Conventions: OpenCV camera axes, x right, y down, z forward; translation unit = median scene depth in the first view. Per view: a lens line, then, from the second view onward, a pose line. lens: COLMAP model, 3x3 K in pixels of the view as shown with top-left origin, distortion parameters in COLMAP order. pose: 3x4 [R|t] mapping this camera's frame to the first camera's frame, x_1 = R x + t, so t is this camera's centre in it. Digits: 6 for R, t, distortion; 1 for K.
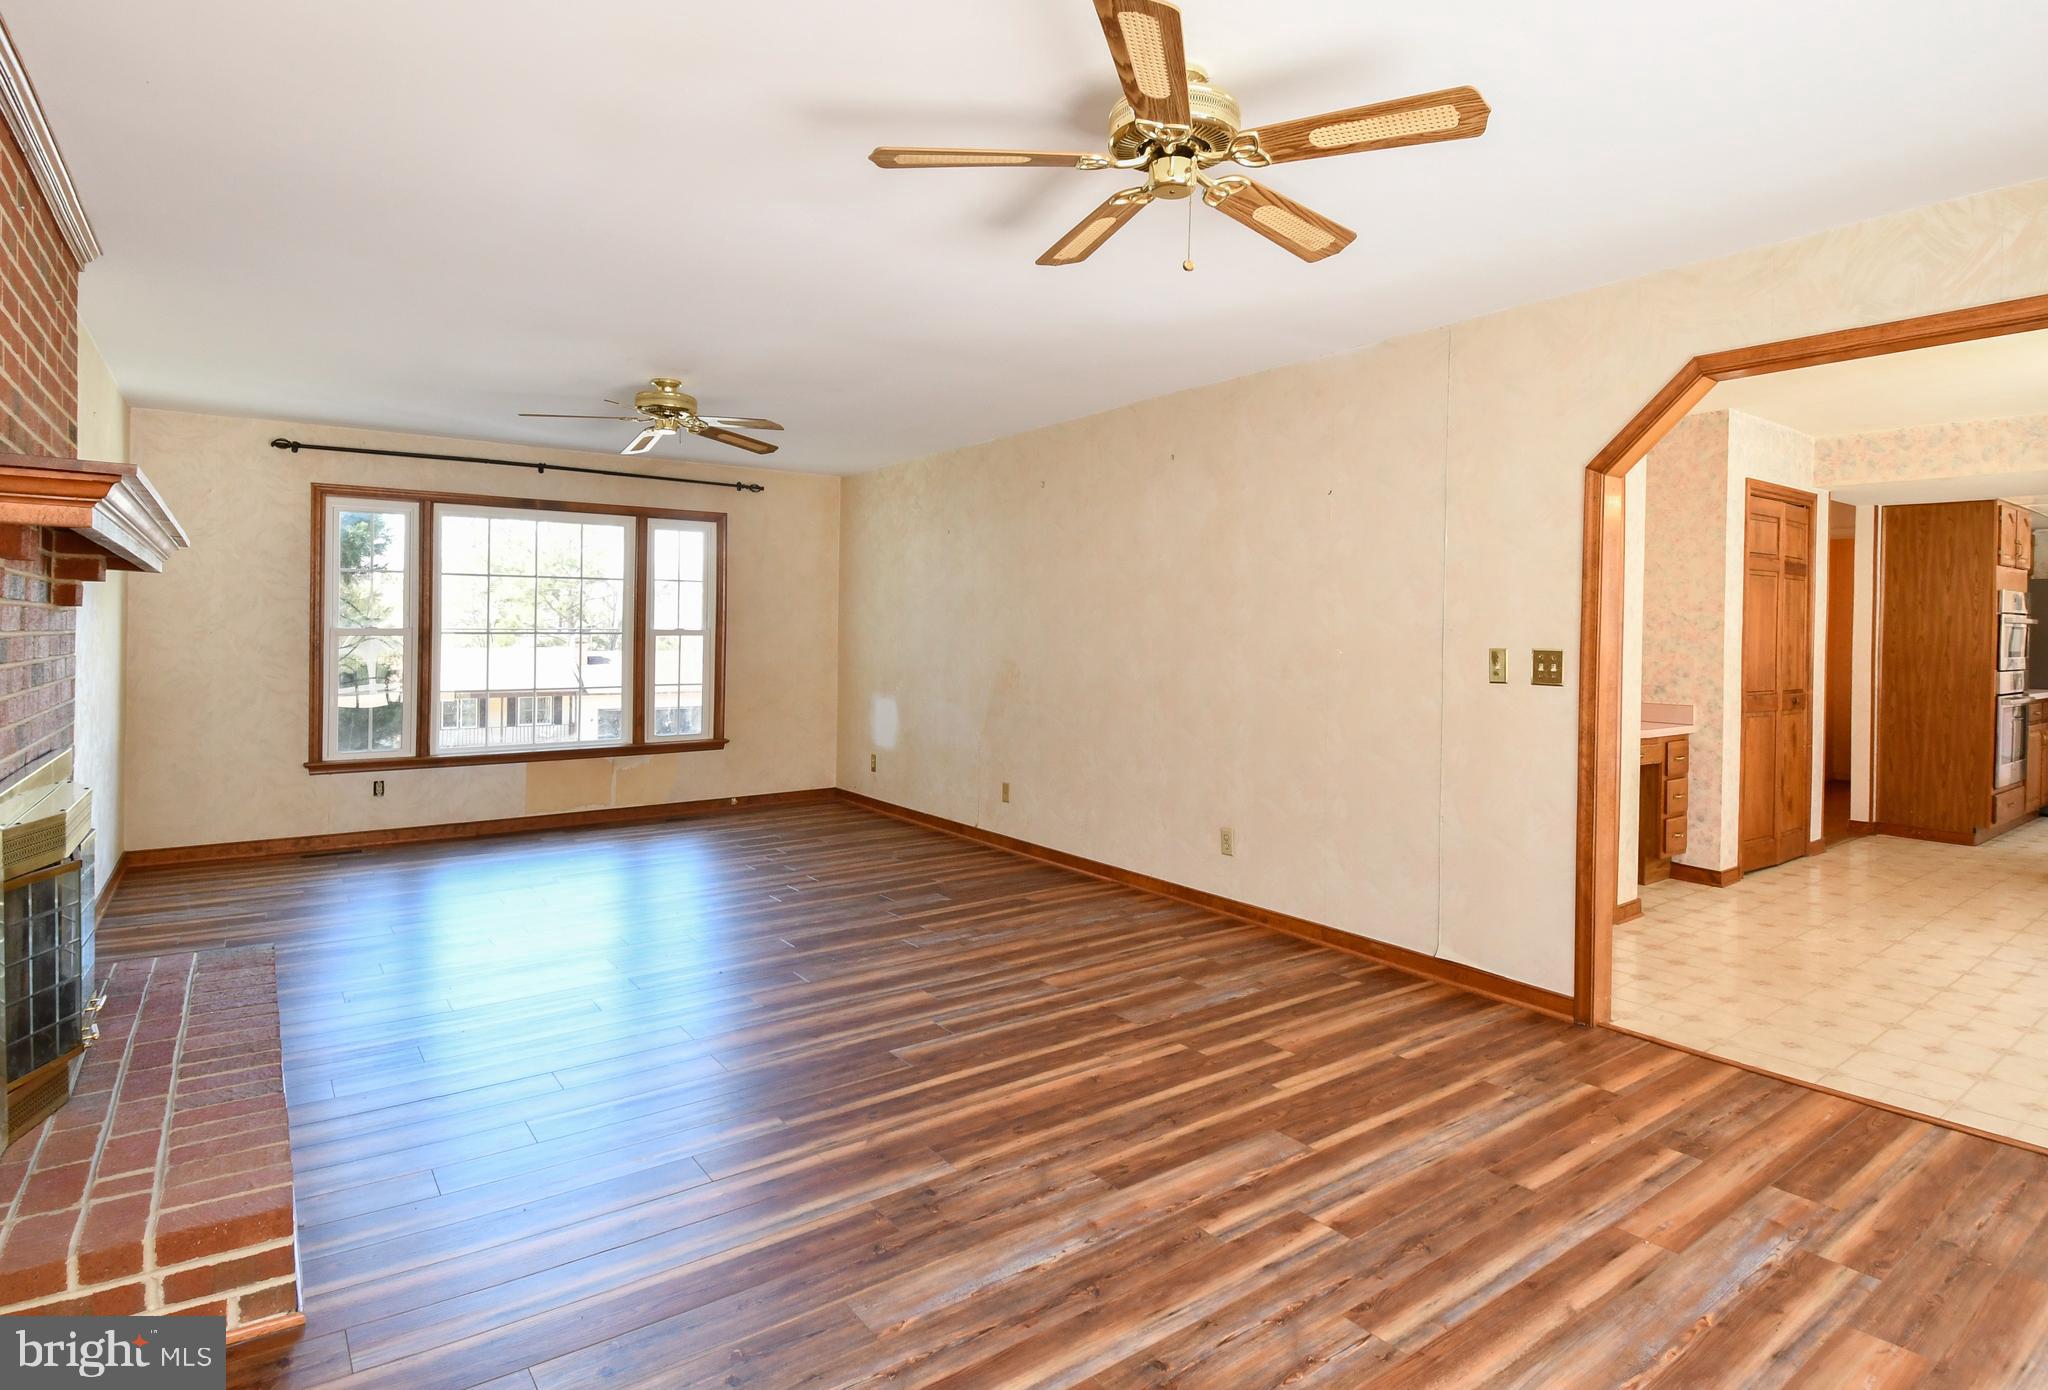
lens RADIAL K [[1134.8, 0, 1073.2], [0, 1134.8, 641.1], [0, 0, 1]] dist [-0.002636, -0.014460]
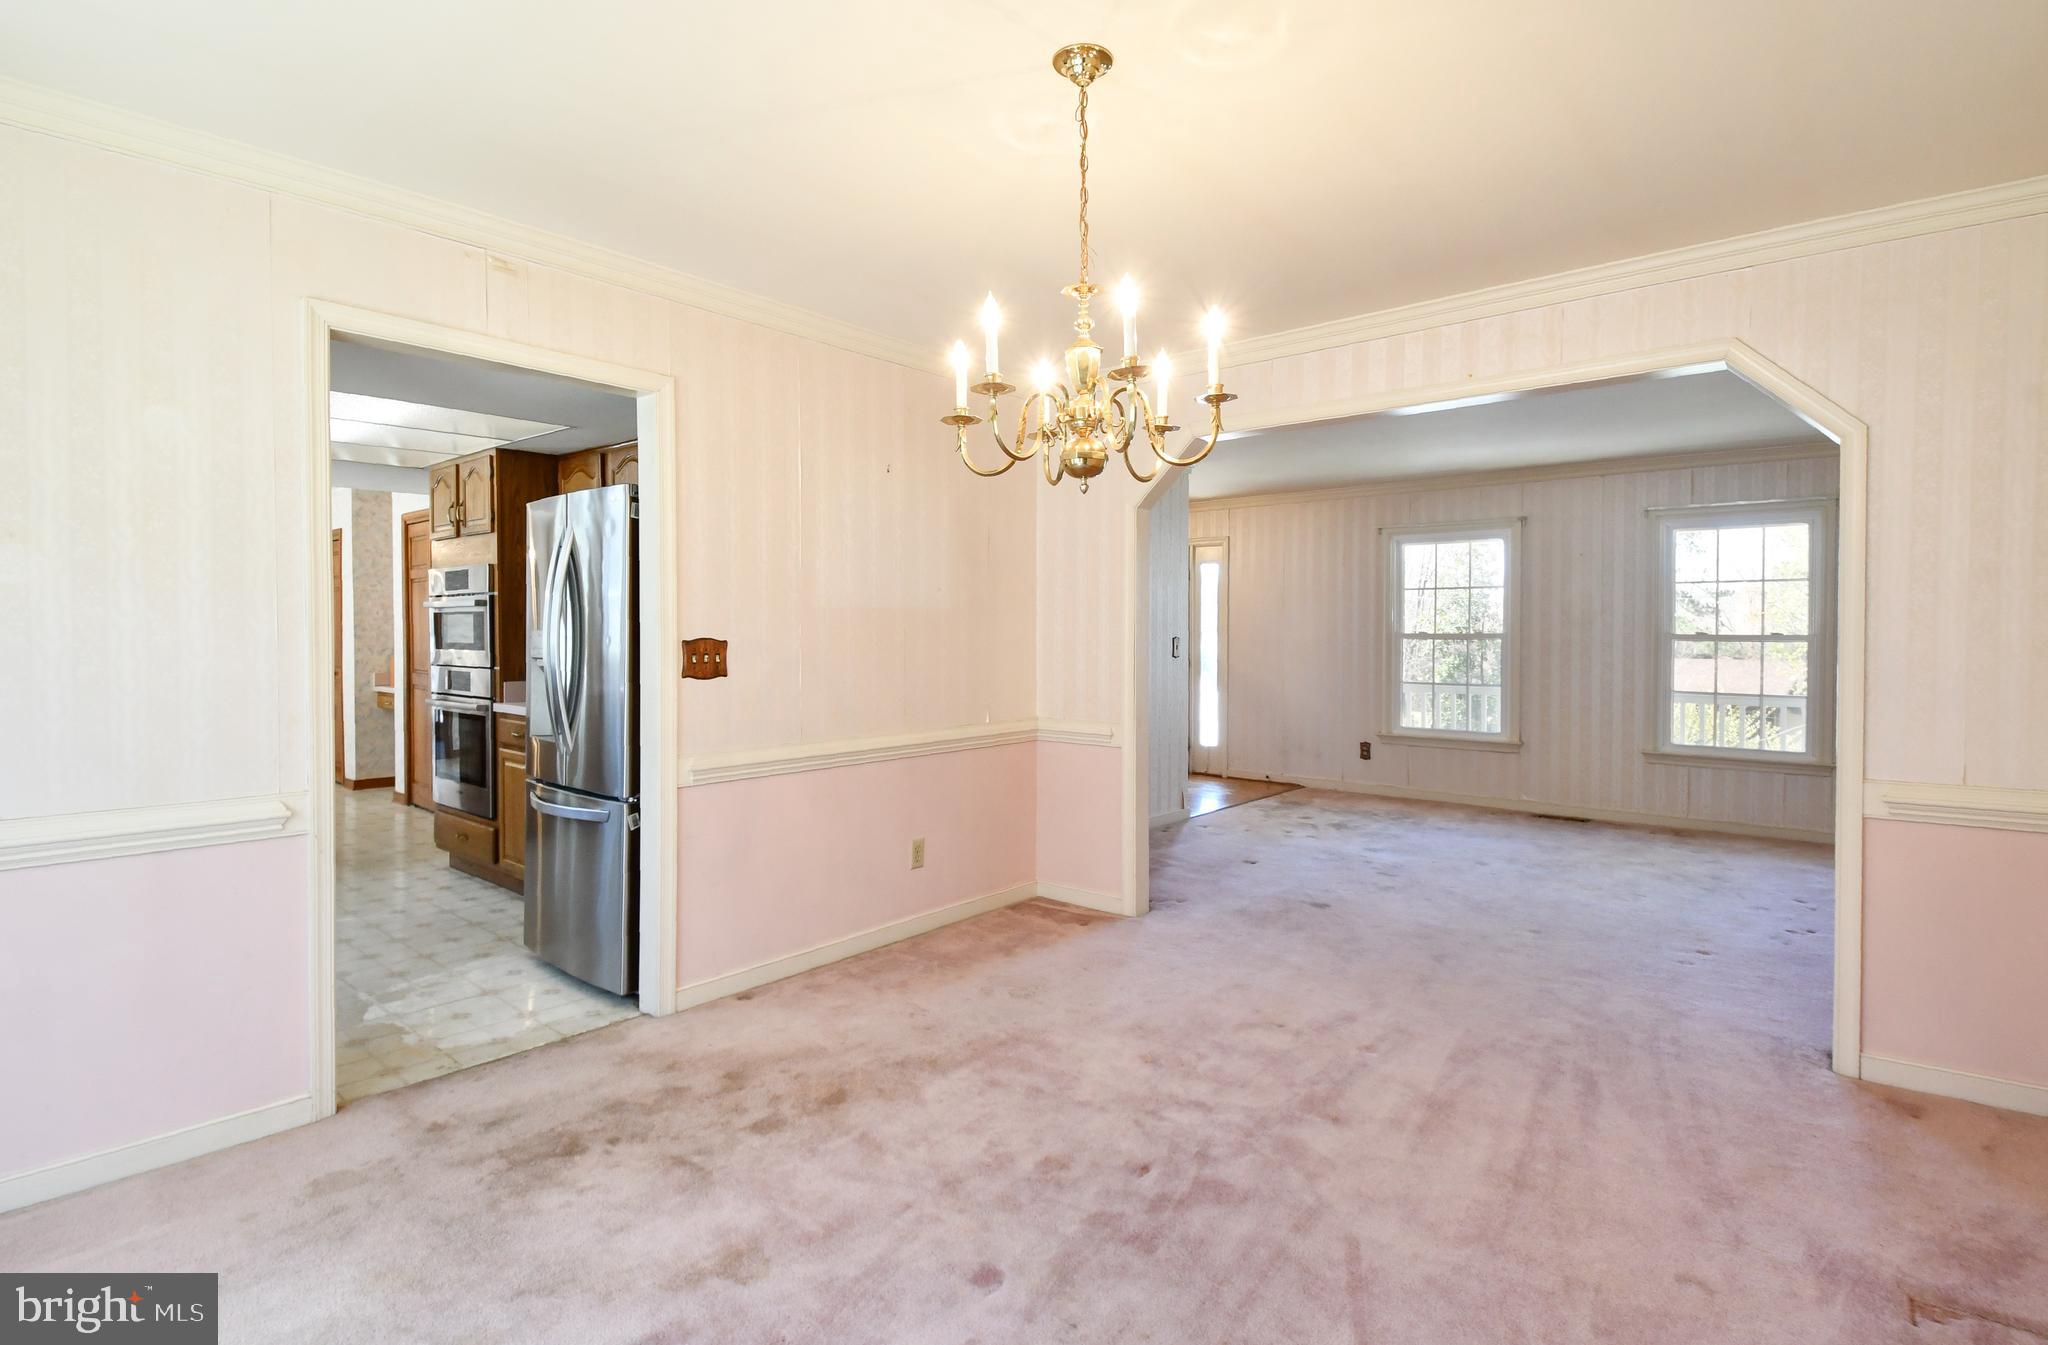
lens RADIAL K [[981.0, 0, 974.2], [0, 981.0, 637.3], [0, 0, 1]] dist [-0.001509, 0.000064]
pose [[0.161735, -0.003105, -0.986829, 1.884162], [-0.007951, 0.999958, -0.004449, 0.006230], [0.986802, 0.008566, 0.161703, 1.491291]]
